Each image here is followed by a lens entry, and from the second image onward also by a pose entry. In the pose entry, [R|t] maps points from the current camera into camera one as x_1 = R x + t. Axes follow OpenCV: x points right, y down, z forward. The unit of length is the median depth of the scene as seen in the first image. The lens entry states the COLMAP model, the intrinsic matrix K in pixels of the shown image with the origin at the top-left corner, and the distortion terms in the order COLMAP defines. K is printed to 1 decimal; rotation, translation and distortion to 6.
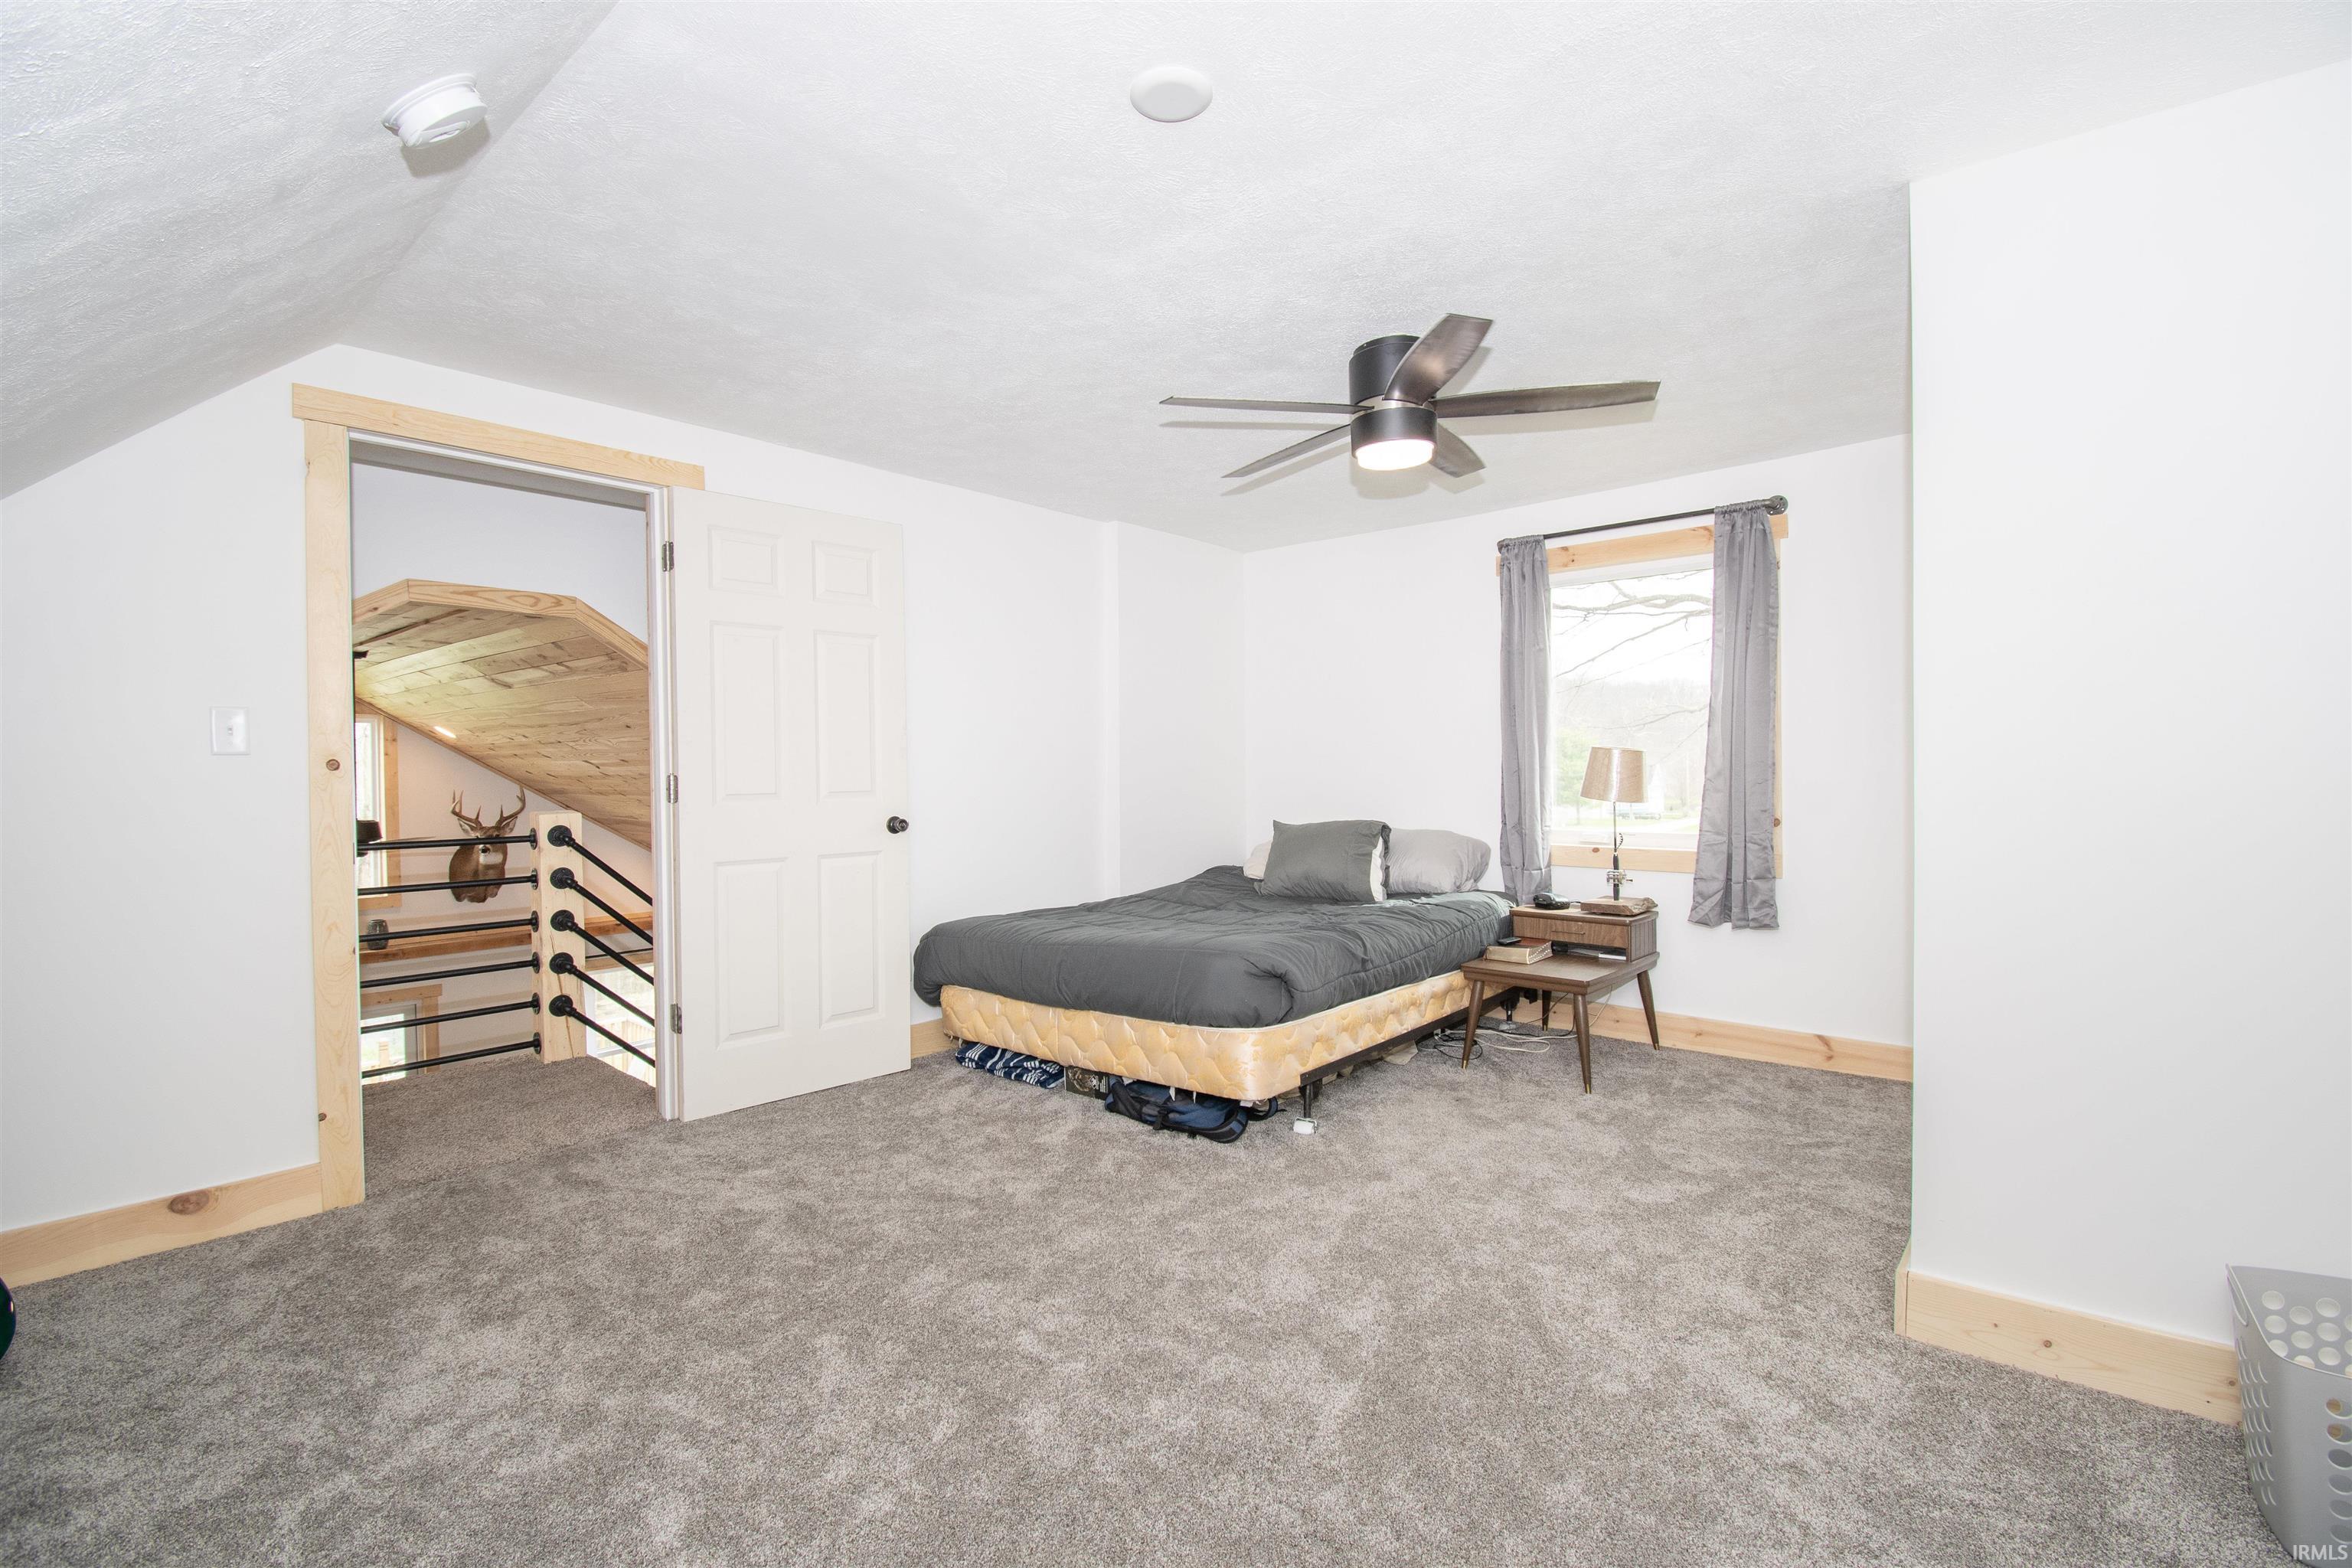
lens RADIAL K [[1059.7, 0, 1179.8], [0, 1059.7, 776.7], [0, 0, 1]] dist [0.011955, -0.021078]
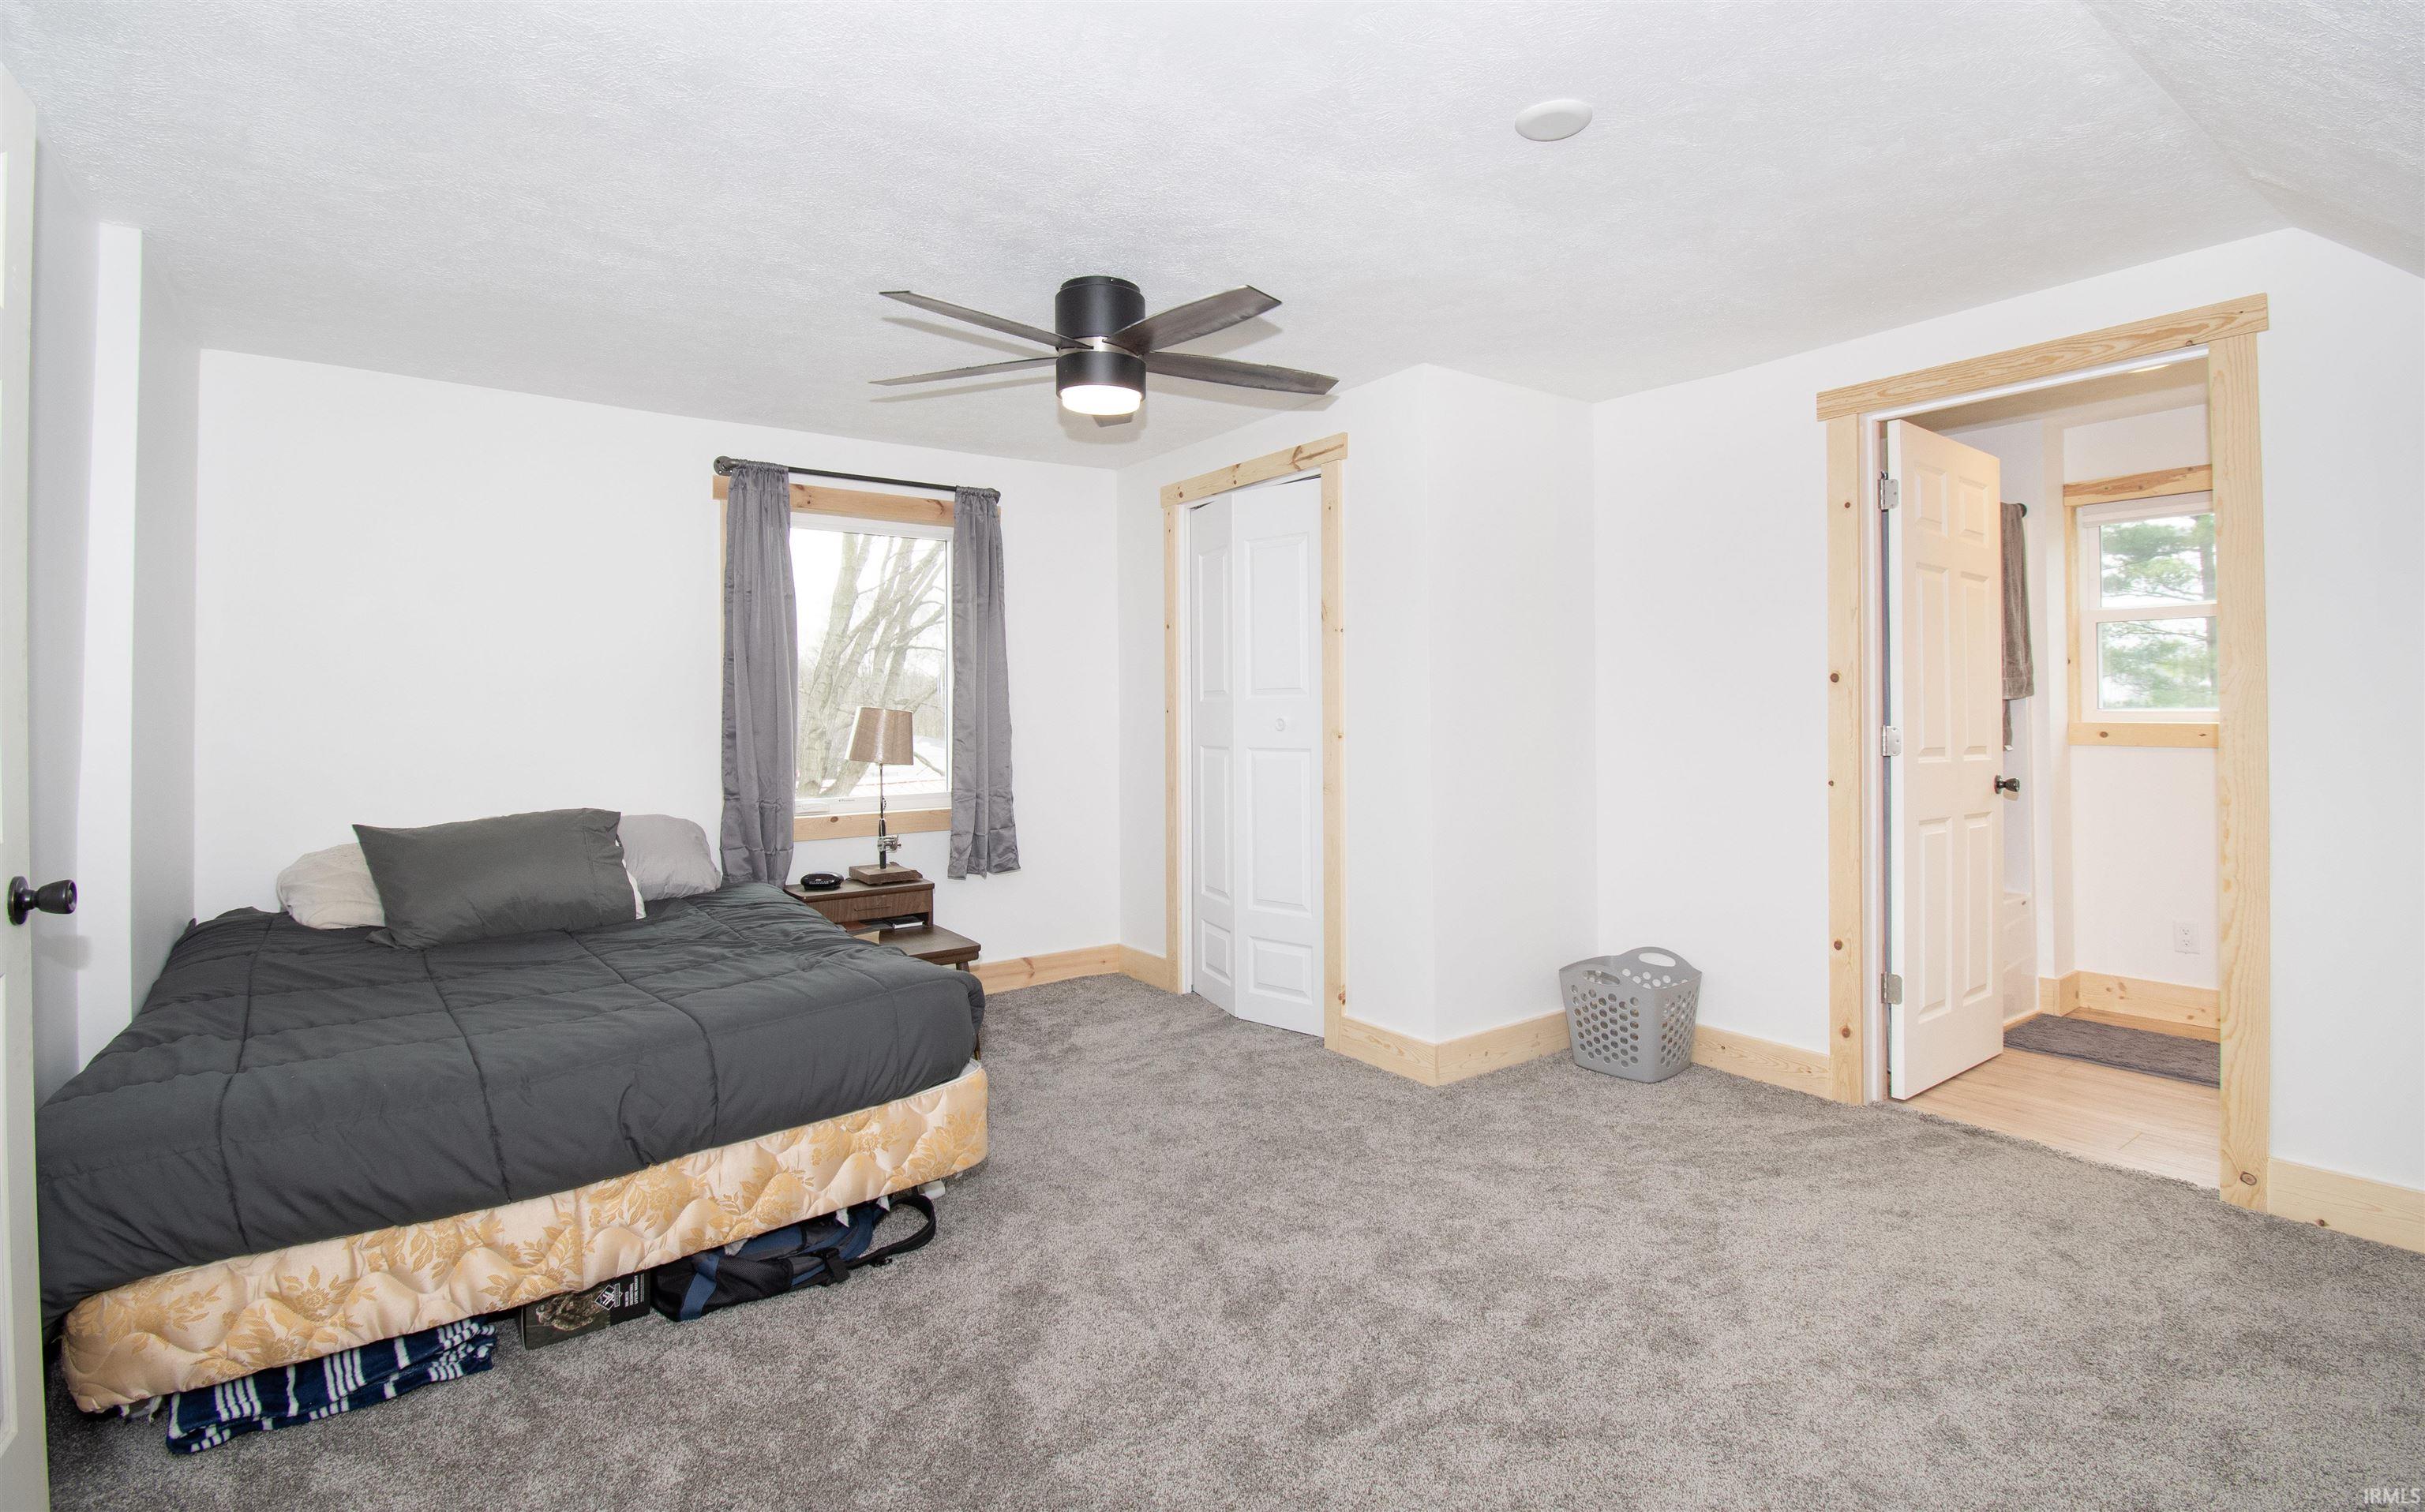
lens RADIAL K [[1180.9, 0, 1216.5], [0, 1180.9, 672.8], [0, 0, 1]] dist [-0.019116, -0.000687]
pose [[0.177683, 0.032368, 0.983555, -0.610565], [0.012226, 0.999309, -0.035095, -0.019745], [-0.984012, 0.018261, 0.177165, 0.529788]]
